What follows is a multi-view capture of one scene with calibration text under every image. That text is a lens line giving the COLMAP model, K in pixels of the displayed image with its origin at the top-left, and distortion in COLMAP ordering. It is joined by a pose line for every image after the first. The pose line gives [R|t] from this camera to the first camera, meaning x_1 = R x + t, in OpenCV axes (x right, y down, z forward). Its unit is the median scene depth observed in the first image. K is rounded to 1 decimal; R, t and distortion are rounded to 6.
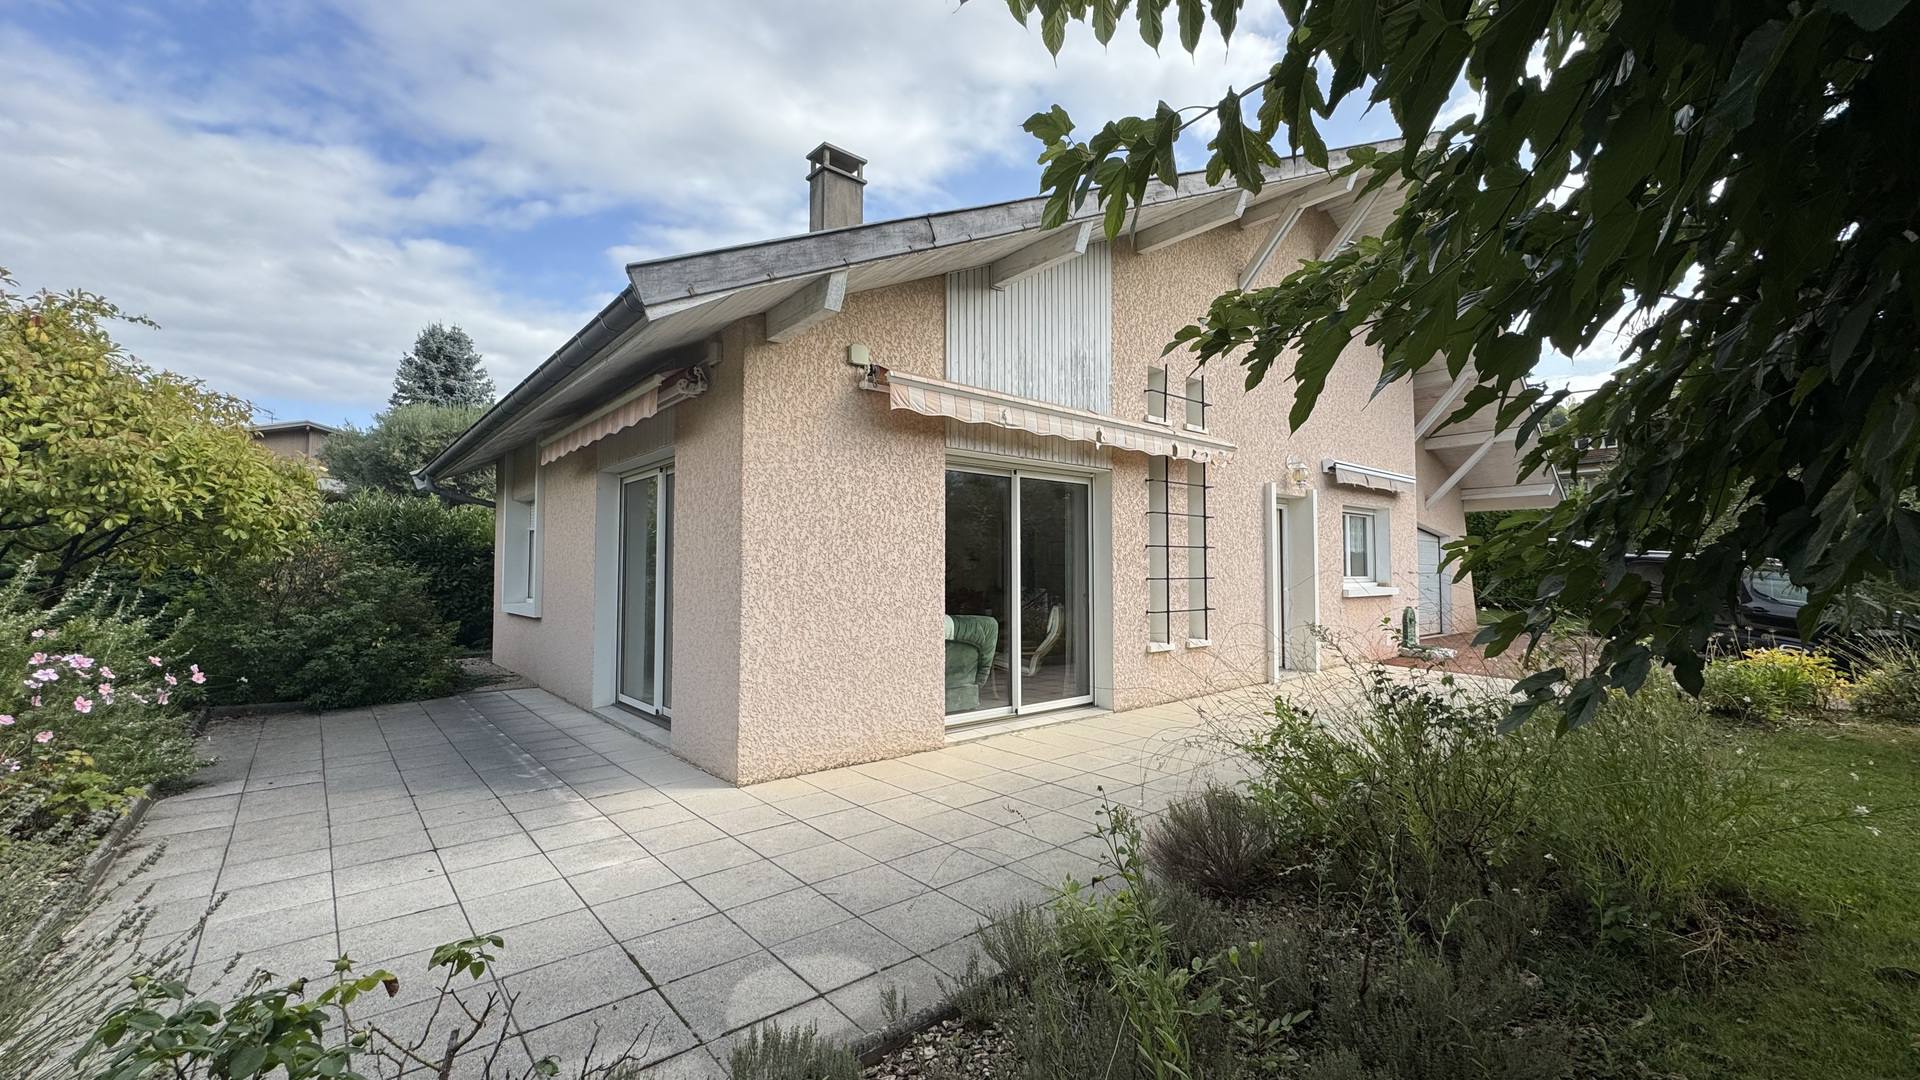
lens RADIAL K [[758.0, 0, 962.1], [0, 758.0, 538.0], [0, 0, 1]] dist [-0.007464, -0.000078]
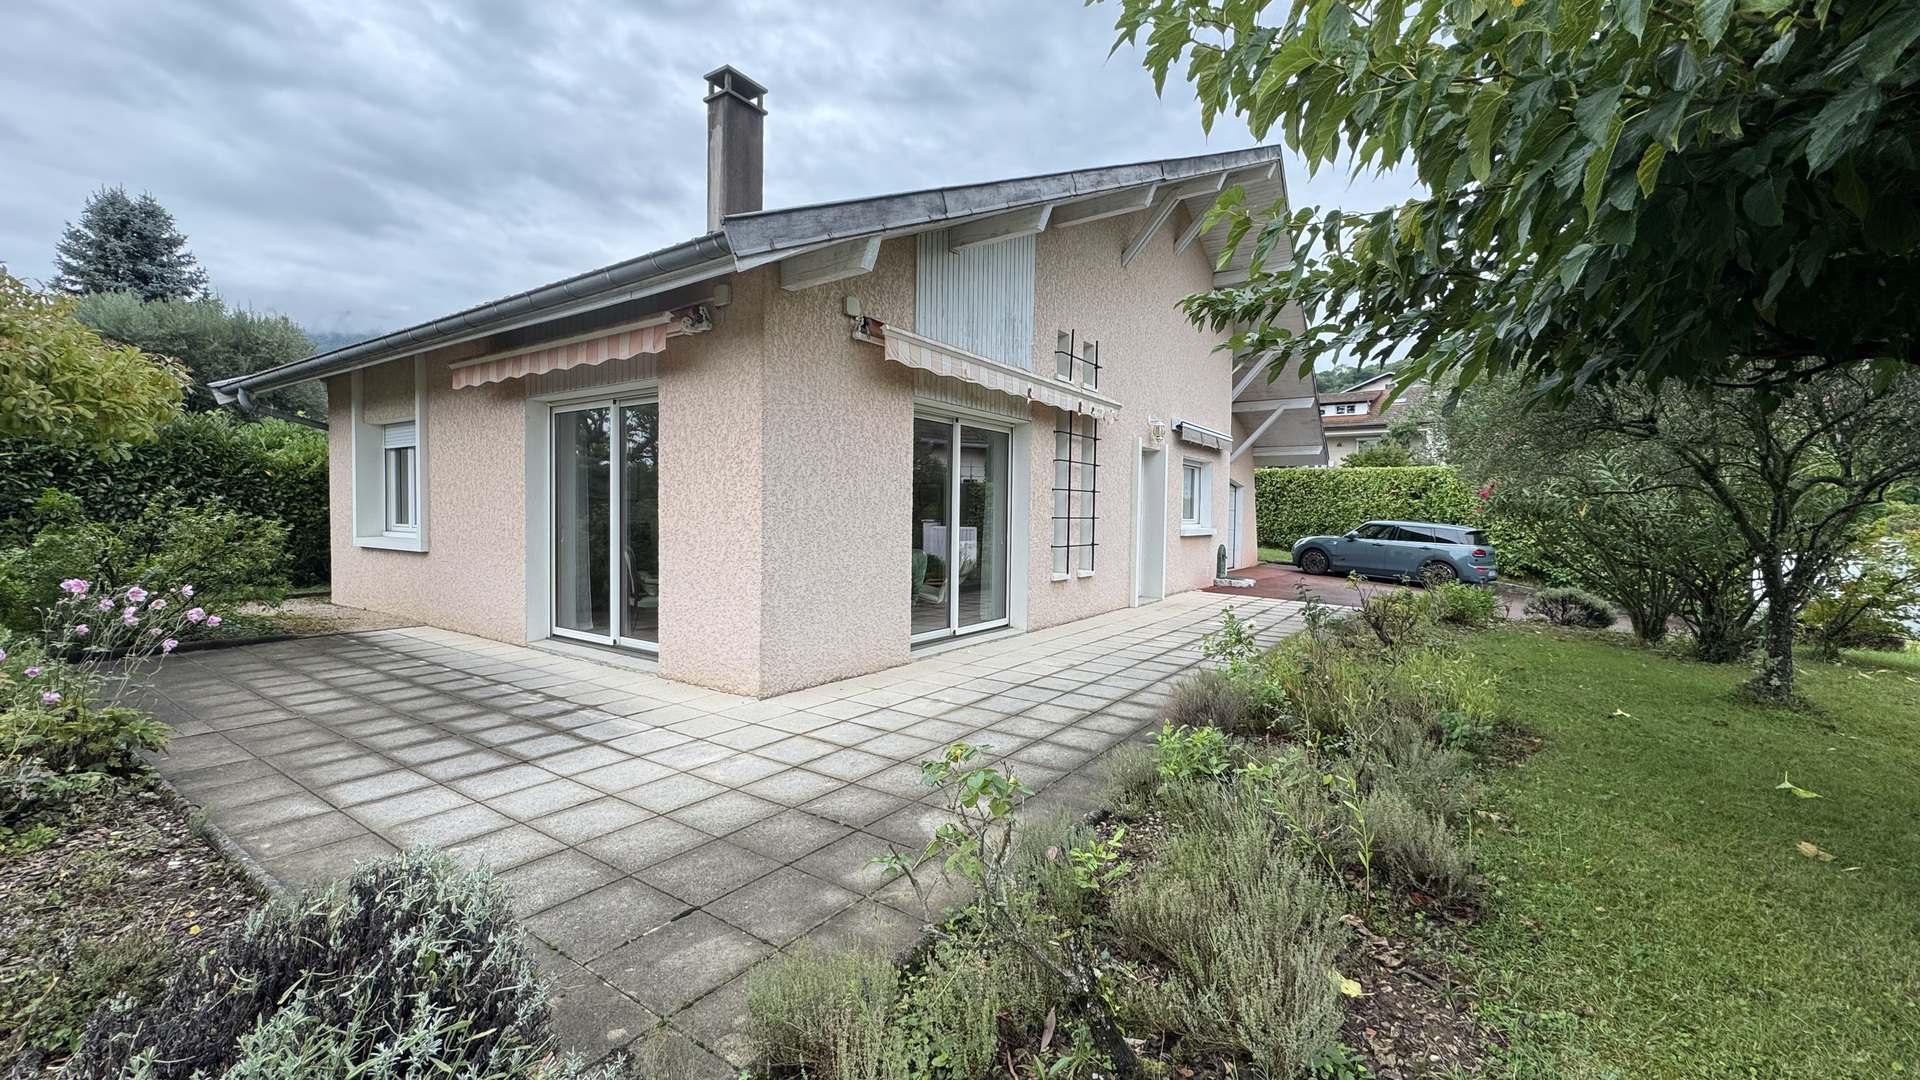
lens RADIAL K [[758.0, 0, 952.8], [0, 758.0, 537.1], [0, 0, 1]] dist [-0.007464, -0.000078]
pose [[0.967351, 0.006306, 0.253362, -0.236046], [-0.025845, 0.996934, 0.073861, 0.002327], [-0.252120, -0.077998, 0.964548, -0.092309]]
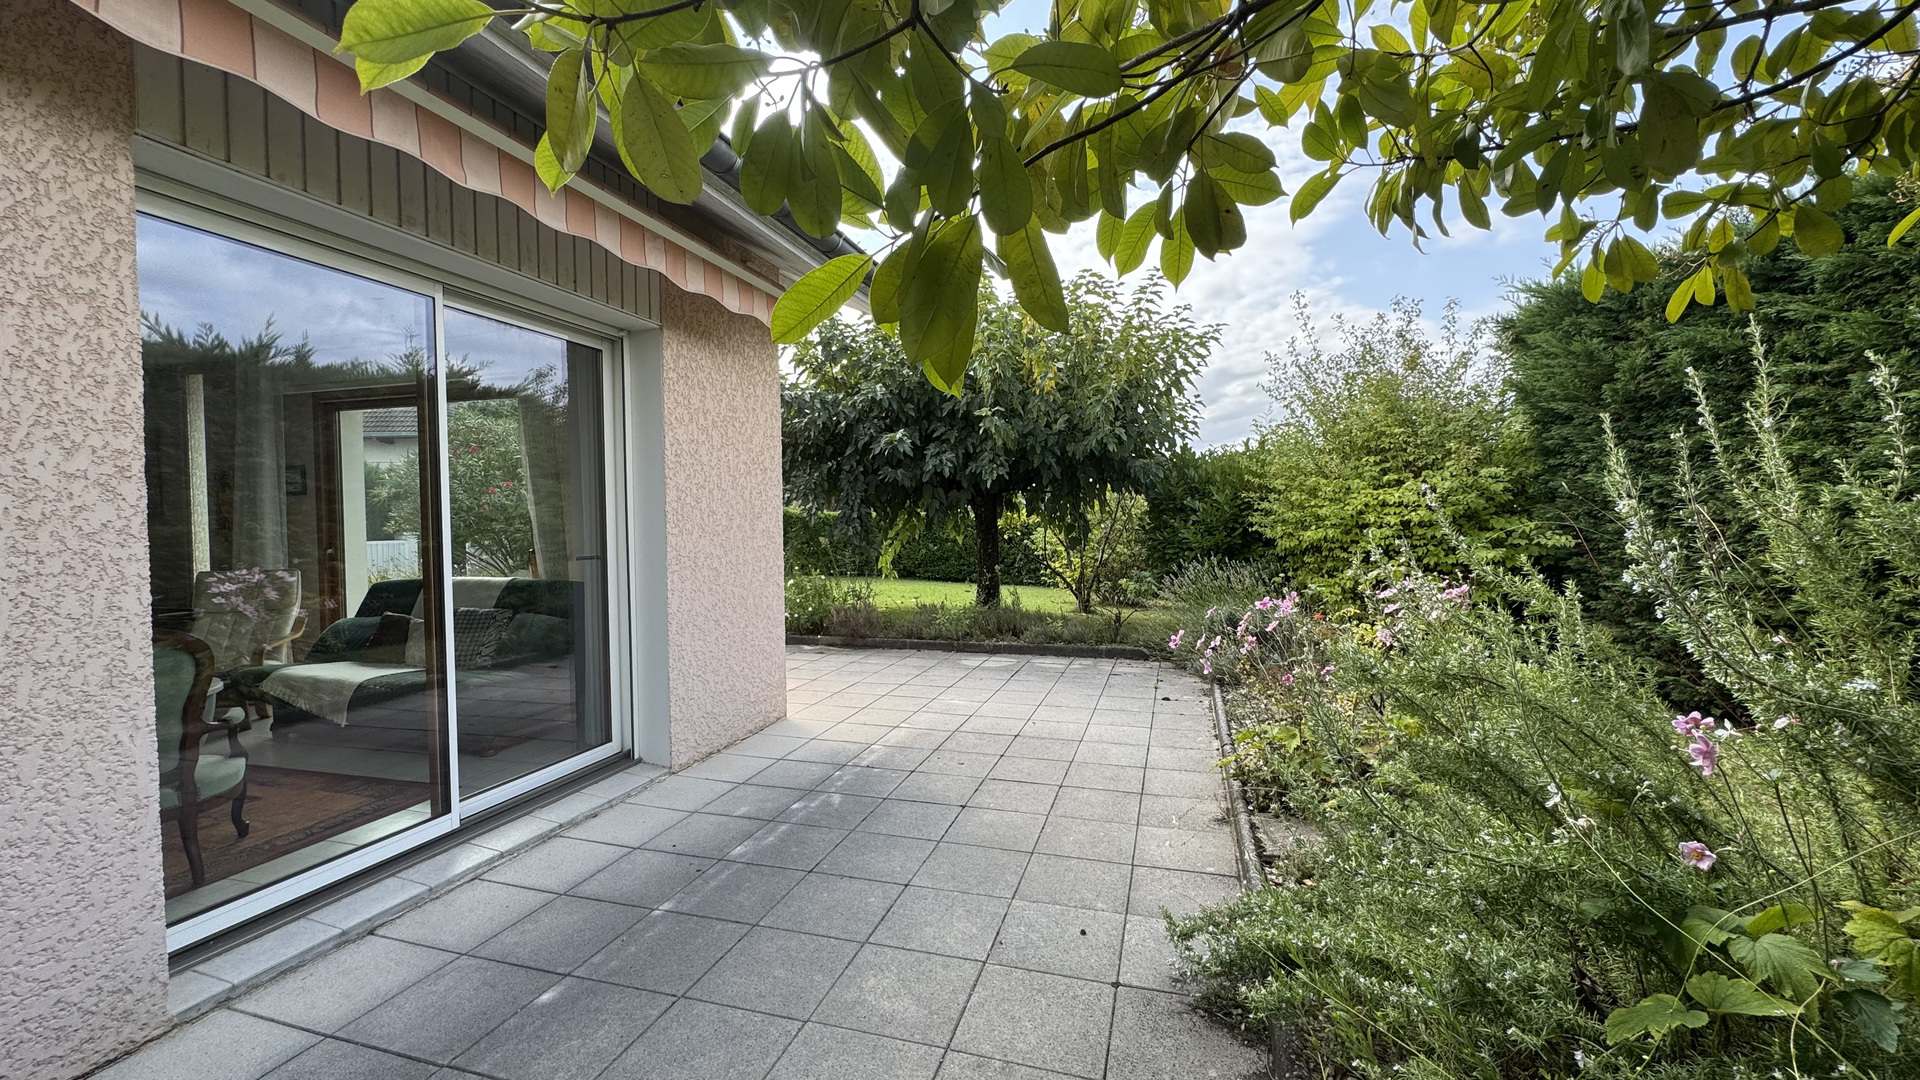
lens RADIAL K [[758.0, 0, 960.2], [0, 758.0, 542.4], [0, 0, 1]] dist [-0.007464, -0.000078]
pose [[-0.543344, -0.016916, 0.839340, -1.024943], [-0.022709, 0.999727, 0.005448, 0.054211], [-0.839203, -0.016101, -0.543580, 1.067971]]
